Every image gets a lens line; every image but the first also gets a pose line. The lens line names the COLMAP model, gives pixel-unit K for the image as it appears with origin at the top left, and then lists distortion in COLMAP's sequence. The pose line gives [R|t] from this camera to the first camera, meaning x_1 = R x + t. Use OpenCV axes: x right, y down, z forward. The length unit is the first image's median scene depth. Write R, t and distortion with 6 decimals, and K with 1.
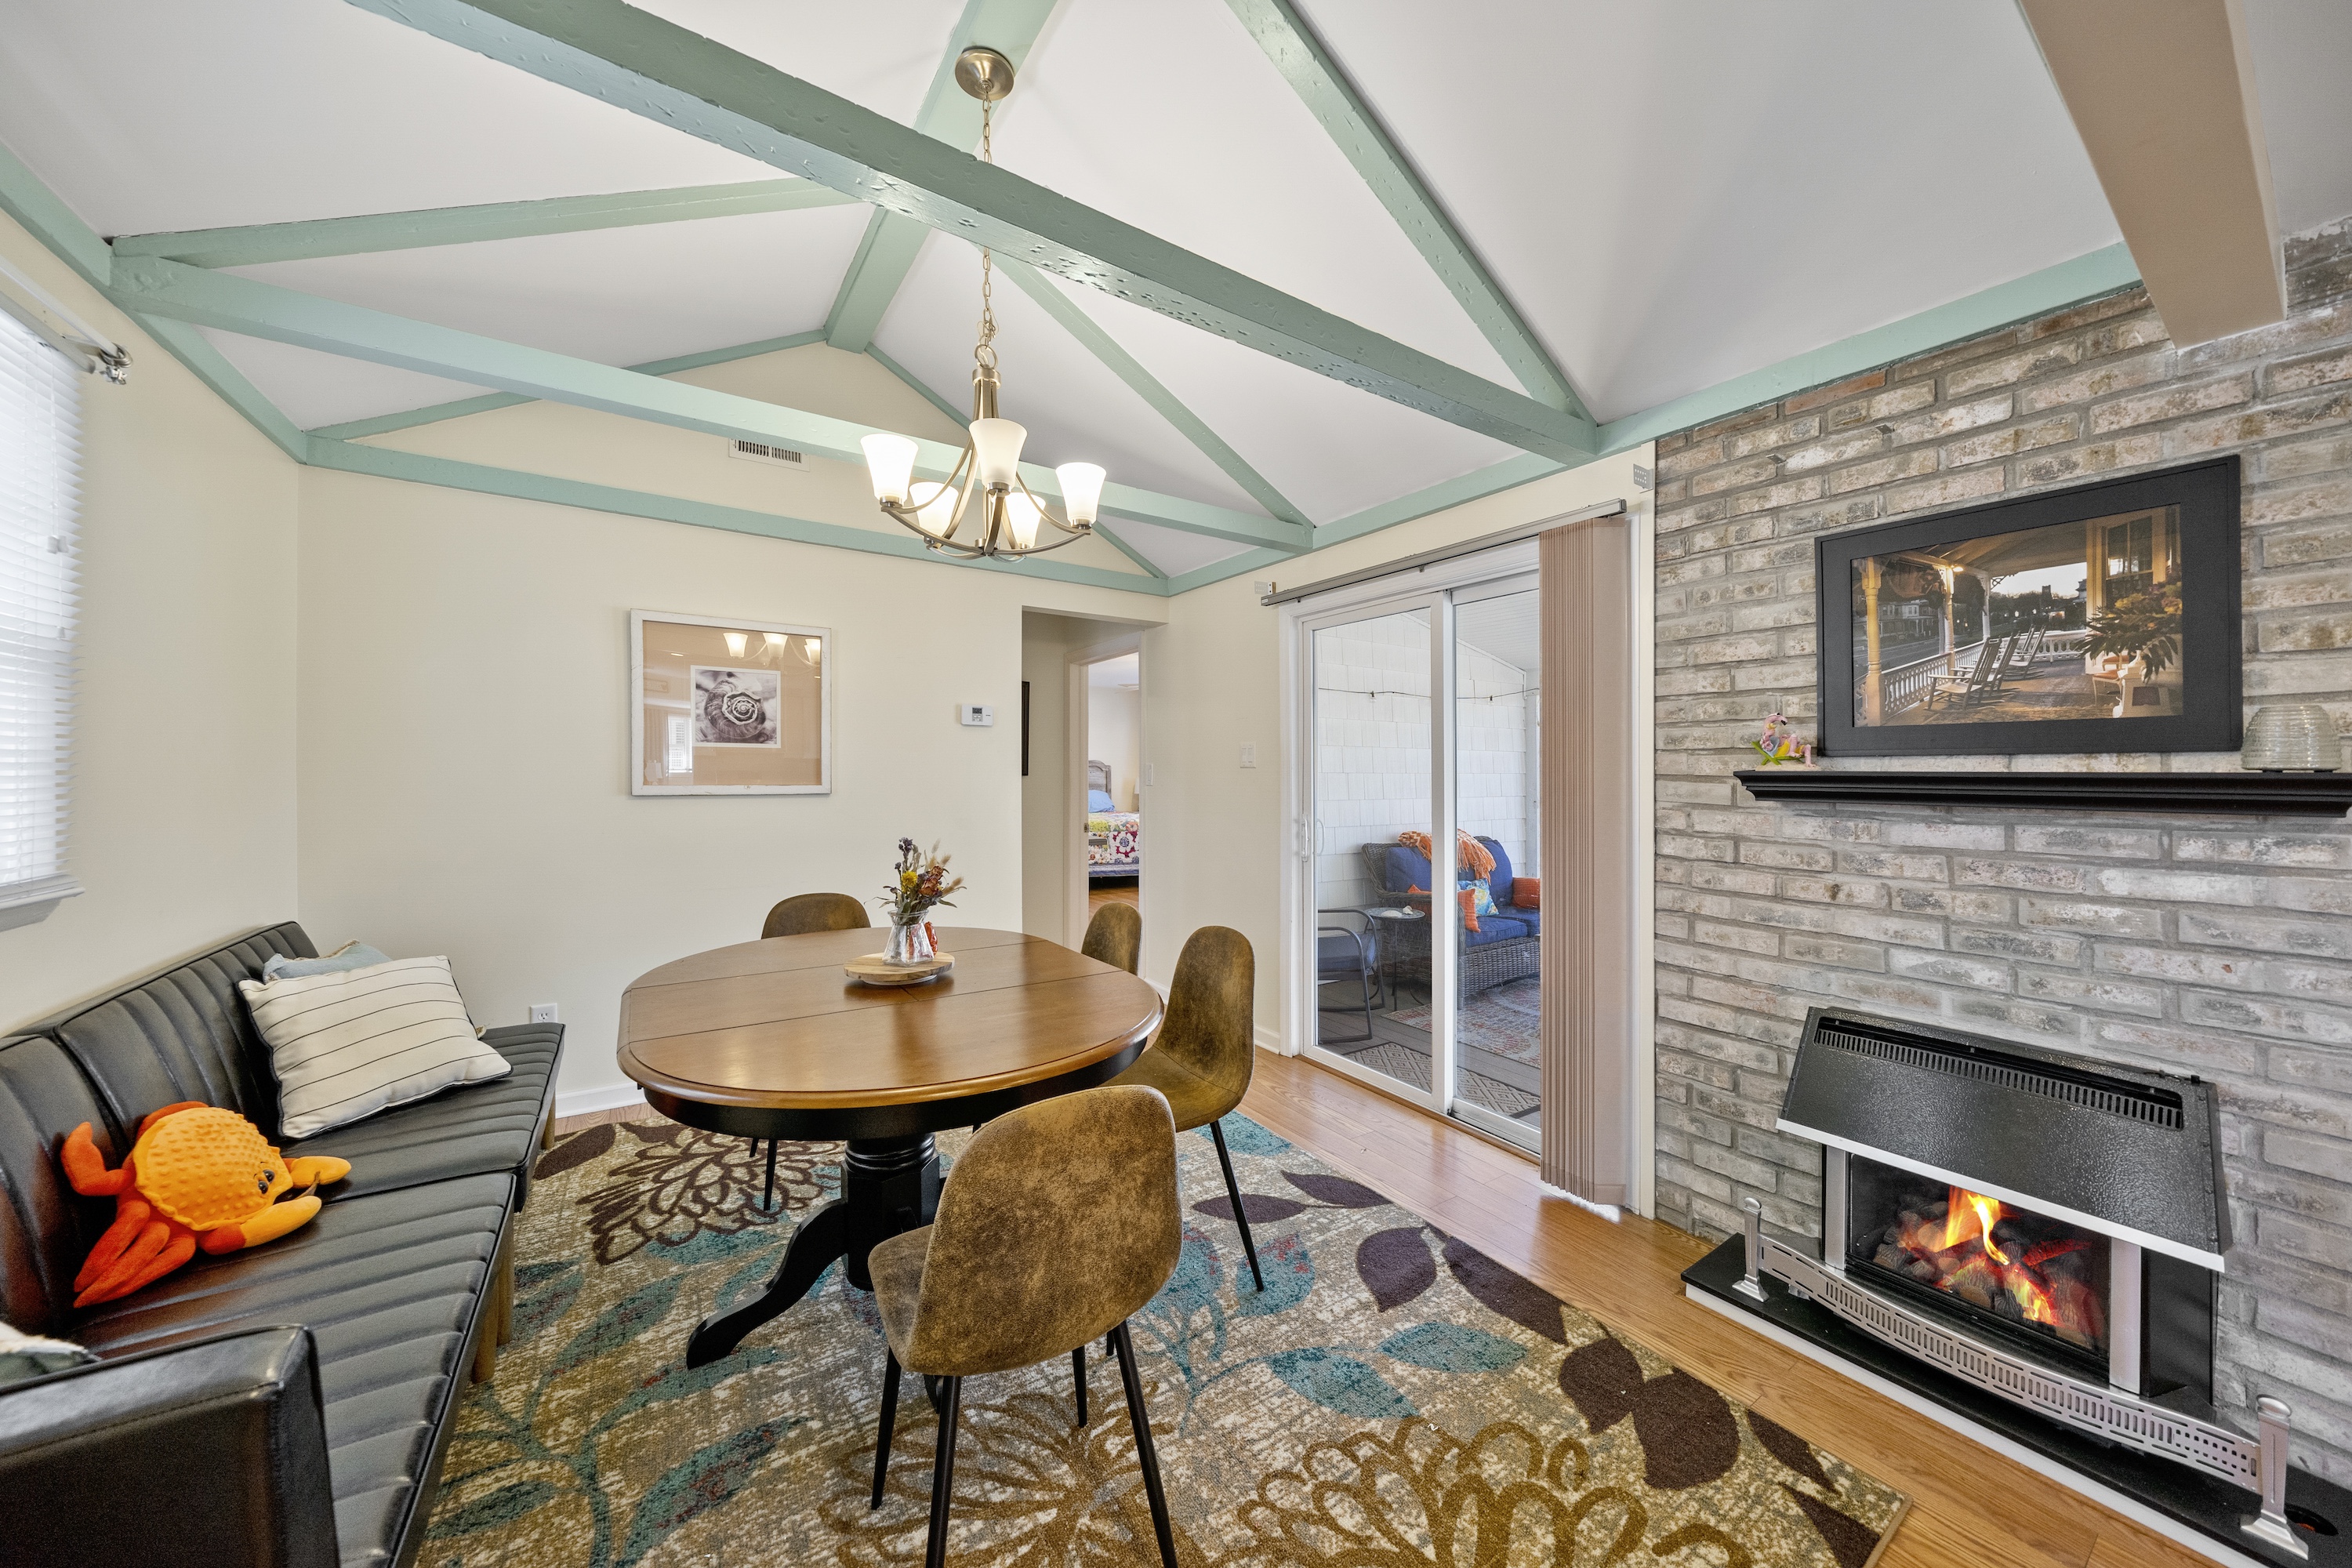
lens RADIAL K [[801.8, 0, 1190.1], [0, 801.8, 786.1], [0, 0, 1]] dist [-0.003309, -0.000160]
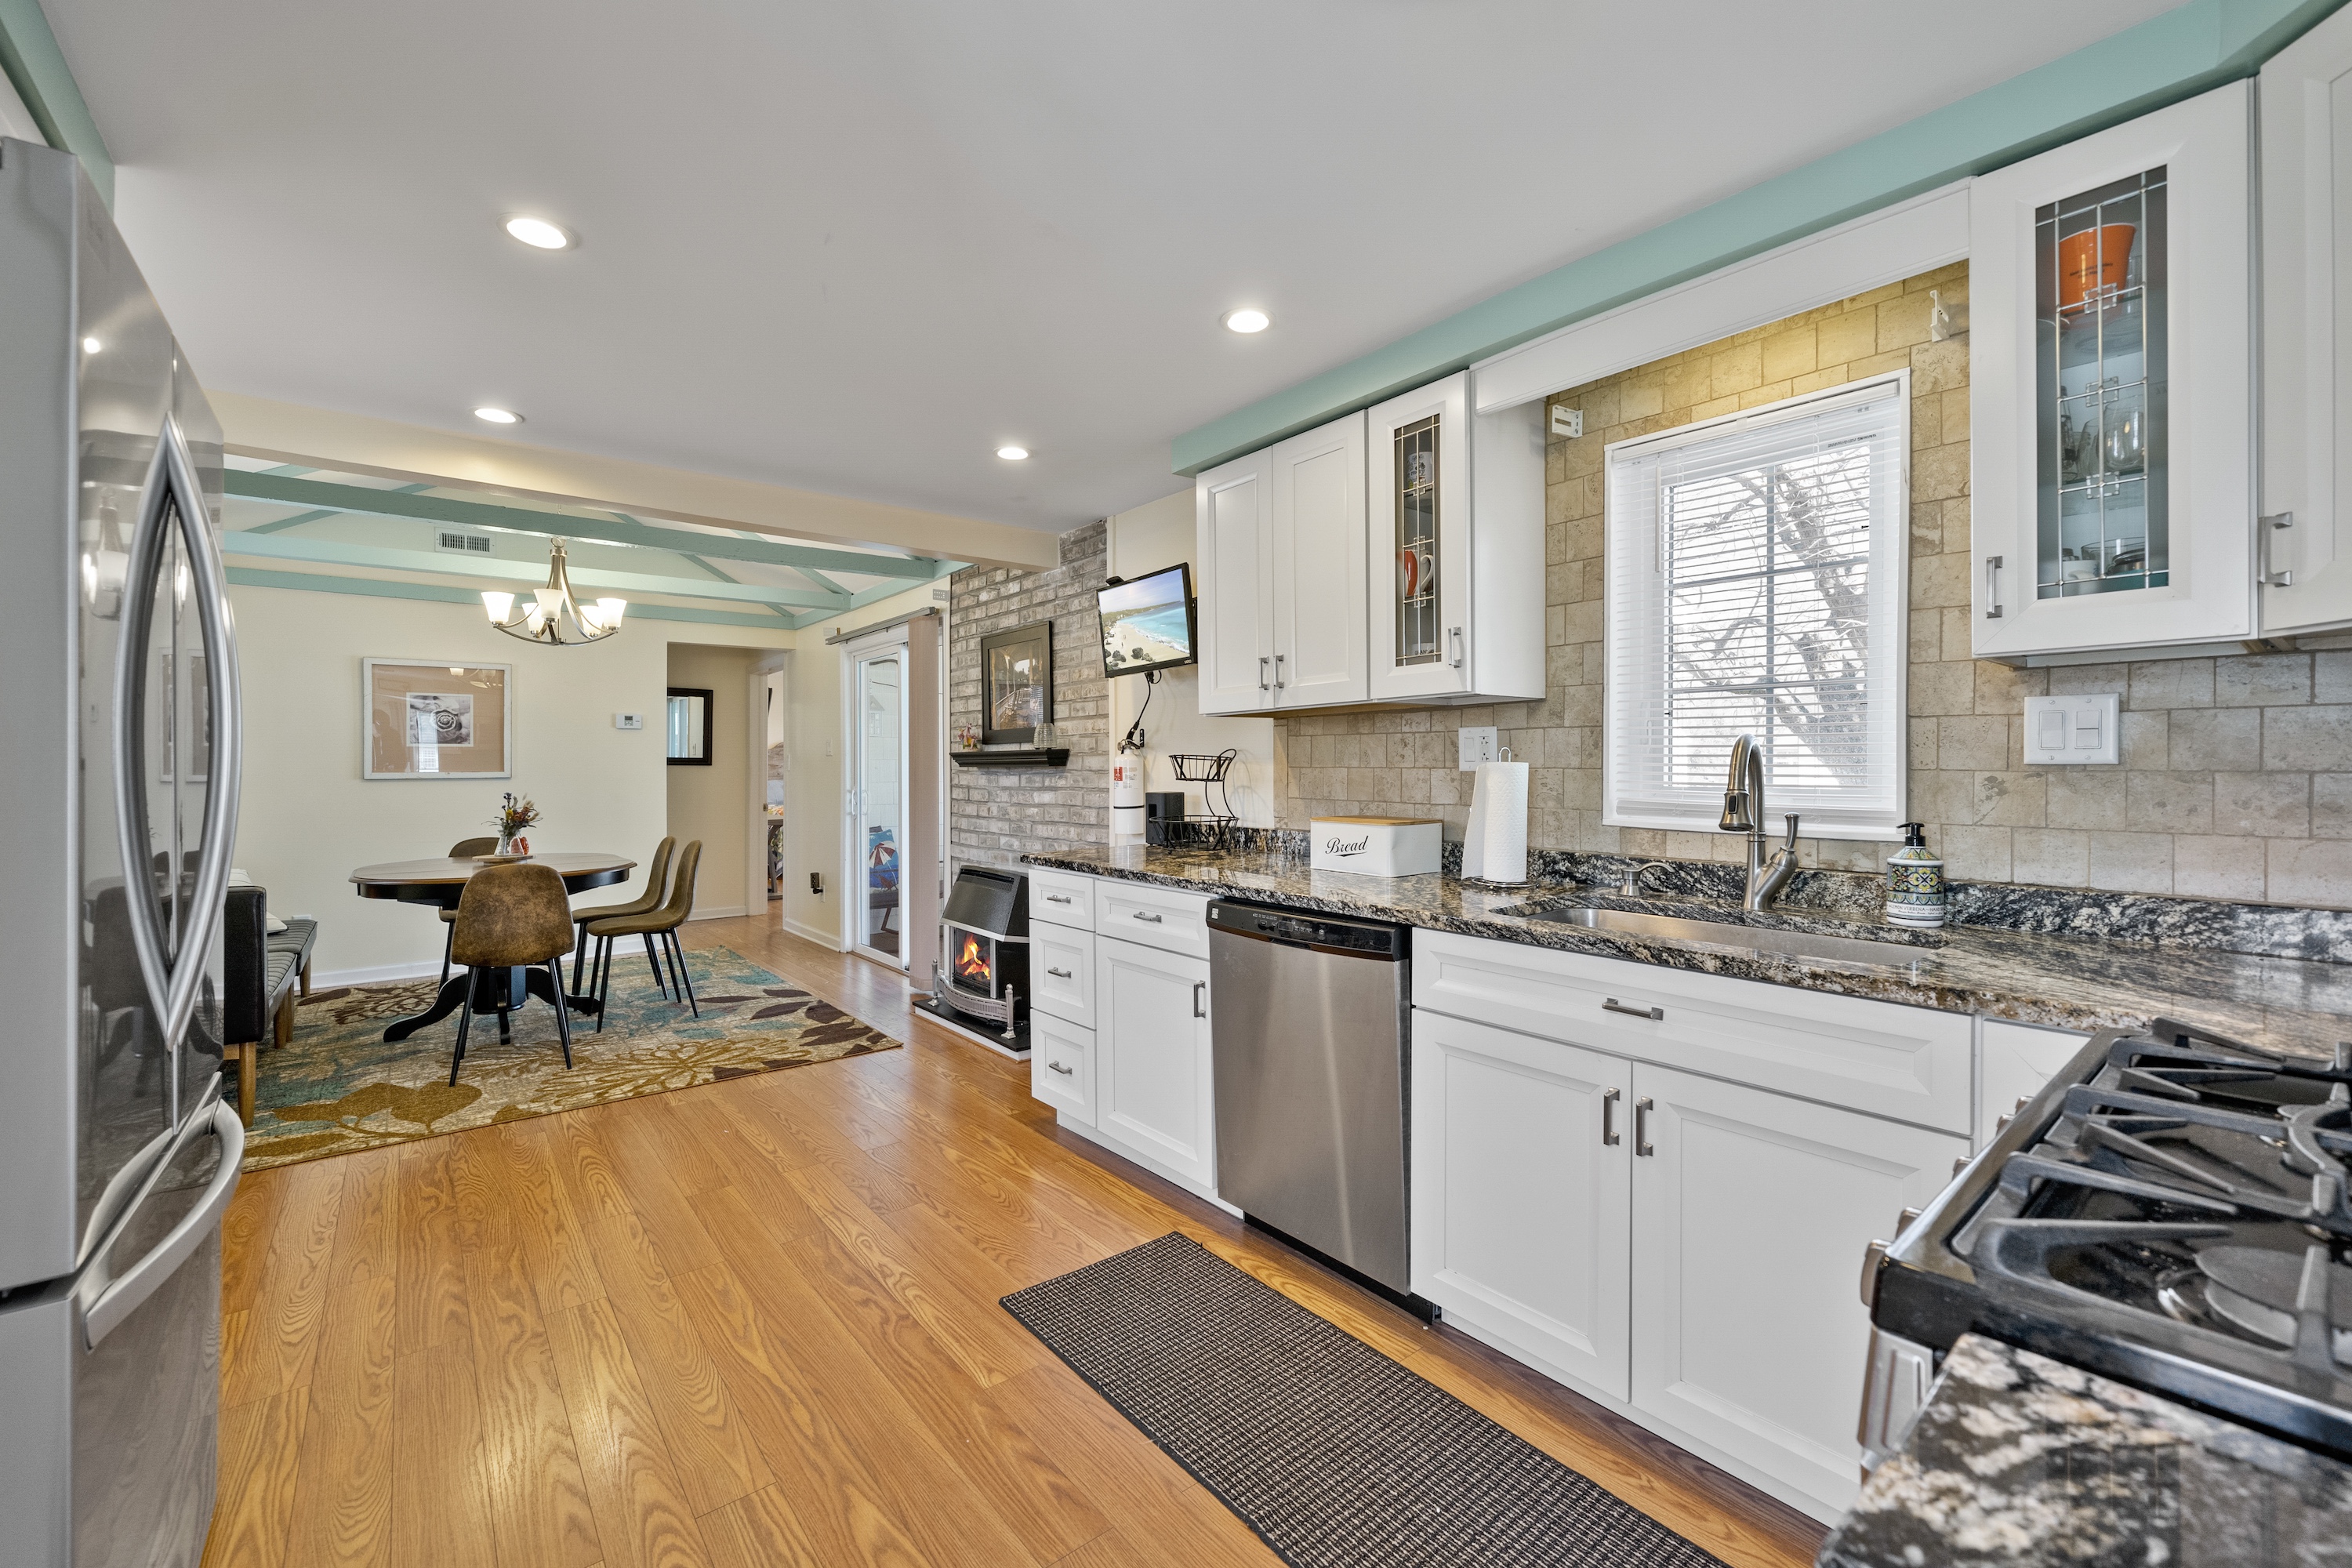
lens RADIAL K [[943.7, 0, 1165.8], [0, 943.7, 765.7], [0, 0, 1]] dist [0.001591, 0.000041]
pose [[0.996723, -0.013829, 0.079702, 1.072576], [0.015315, 0.999719, -0.018072, 0.067372], [-0.079430, 0.019233, 0.996655, -1.439392]]
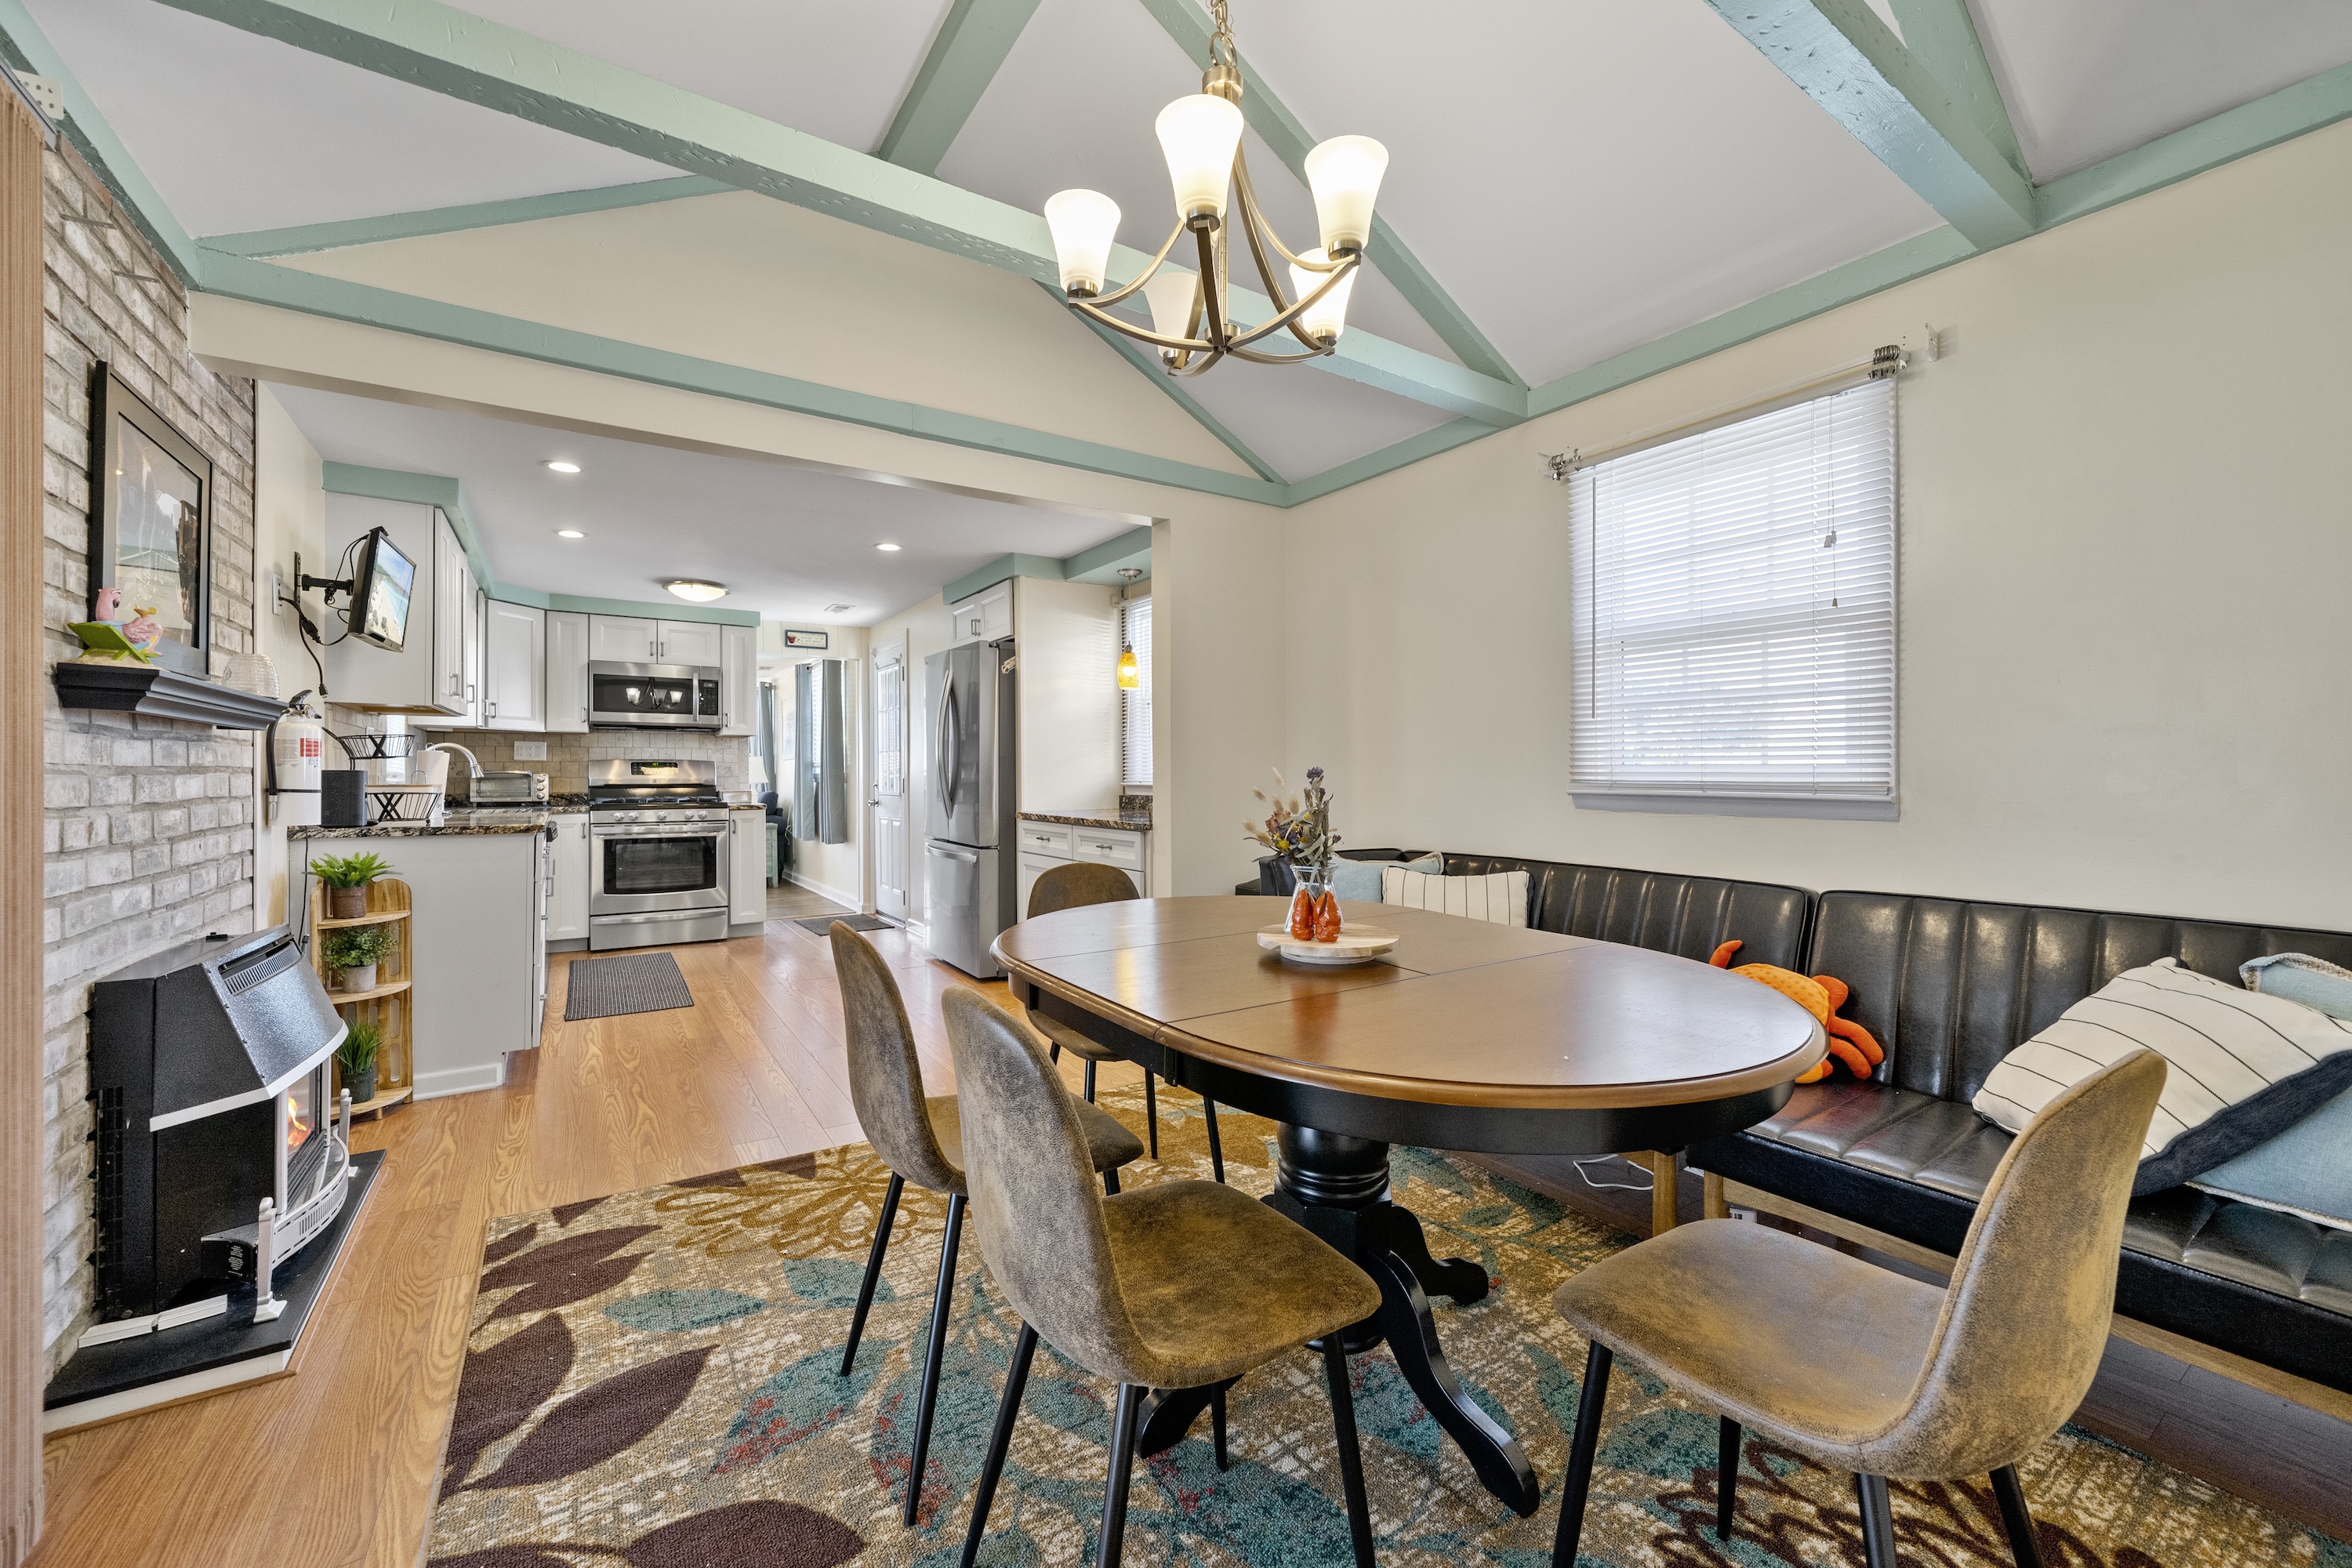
lens RADIAL K [[943.7, 0, 1185.4], [0, 943.7, 774.3], [0, 0, 1]] dist [0.001591, 0.000041]
pose [[-0.999955, -0.006727, 0.006624, -0.233116], [-0.006635, 0.999883, 0.013818, 0.058596], [-0.006716, 0.013773, -0.999883, 1.895242]]
